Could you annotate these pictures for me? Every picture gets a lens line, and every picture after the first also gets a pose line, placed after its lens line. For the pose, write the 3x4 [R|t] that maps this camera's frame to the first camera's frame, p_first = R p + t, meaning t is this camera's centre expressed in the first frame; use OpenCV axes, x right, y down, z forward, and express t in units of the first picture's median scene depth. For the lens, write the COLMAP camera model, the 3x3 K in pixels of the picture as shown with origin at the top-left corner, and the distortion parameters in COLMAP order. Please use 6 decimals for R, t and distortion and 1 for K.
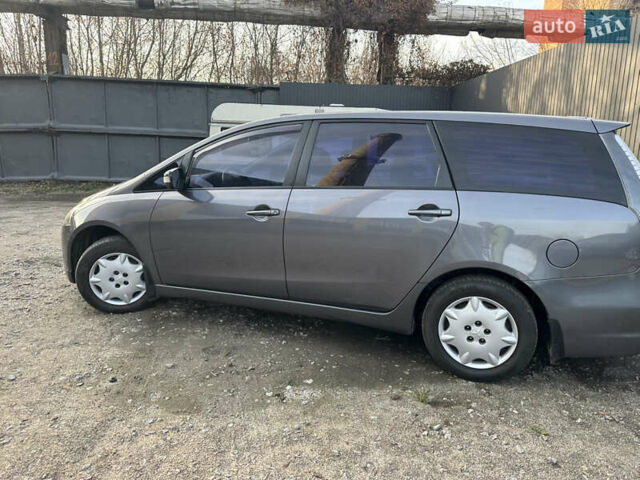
lens RADIAL K [[453.7, 0, 321.3], [0, 453.7, 242.1], [0, 0, 1]] dist [0.022549, -0.031425]
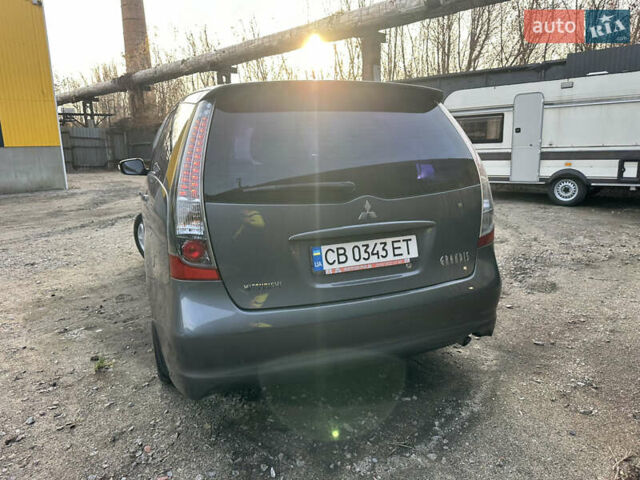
lens RADIAL K [[453.7, 0, 319.7], [0, 453.7, 235.0], [0, 0, 1]] dist [0.022549, -0.031425]
pose [[0.669081, 0.103526, -0.735943, 1.092618], [-0.104582, 0.993512, 0.044677, -0.057945], [0.735794, 0.047074, 0.675567, 0.518519]]
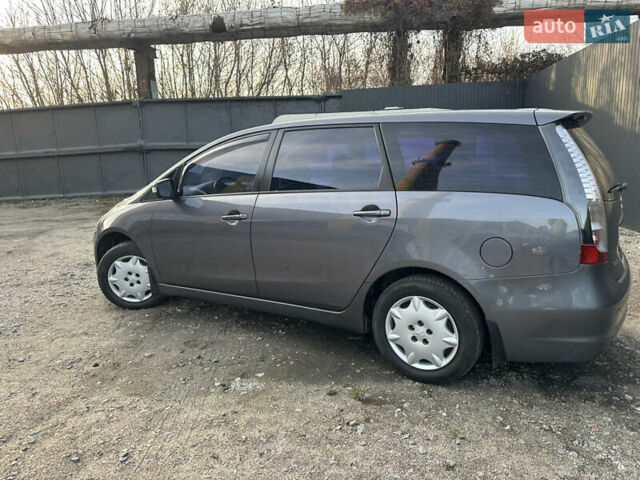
lens RADIAL K [[453.7, 0, 320.9], [0, 453.7, 238.3], [0, 0, 1]] dist [0.022549, -0.031425]
pose [[0.978391, -0.013877, -0.206297, 0.292924], [0.009802, 0.999736, -0.020762, 0.009859], [0.206531, 0.018292, 0.978269, -0.013909]]
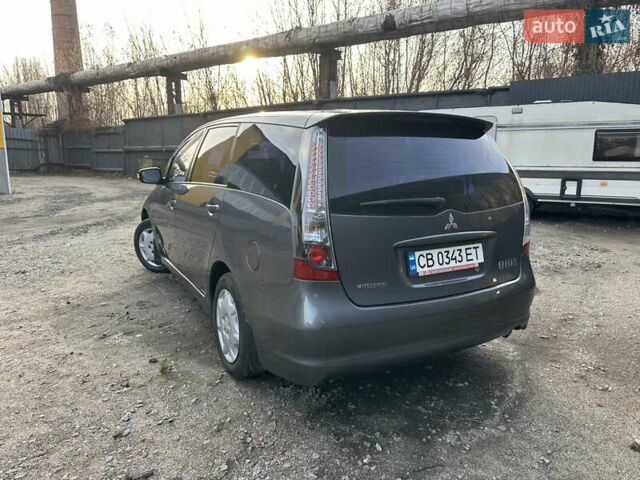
lens RADIAL K [[453.7, 0, 318.9], [0, 453.7, 236.6], [0, 0, 1]] dist [0.022549, -0.031425]
pose [[0.764410, 0.096367, -0.637488, 0.987427], [-0.115858, 0.993202, 0.011213, -0.031358], [0.634235, 0.065287, 0.770379, 0.284078]]
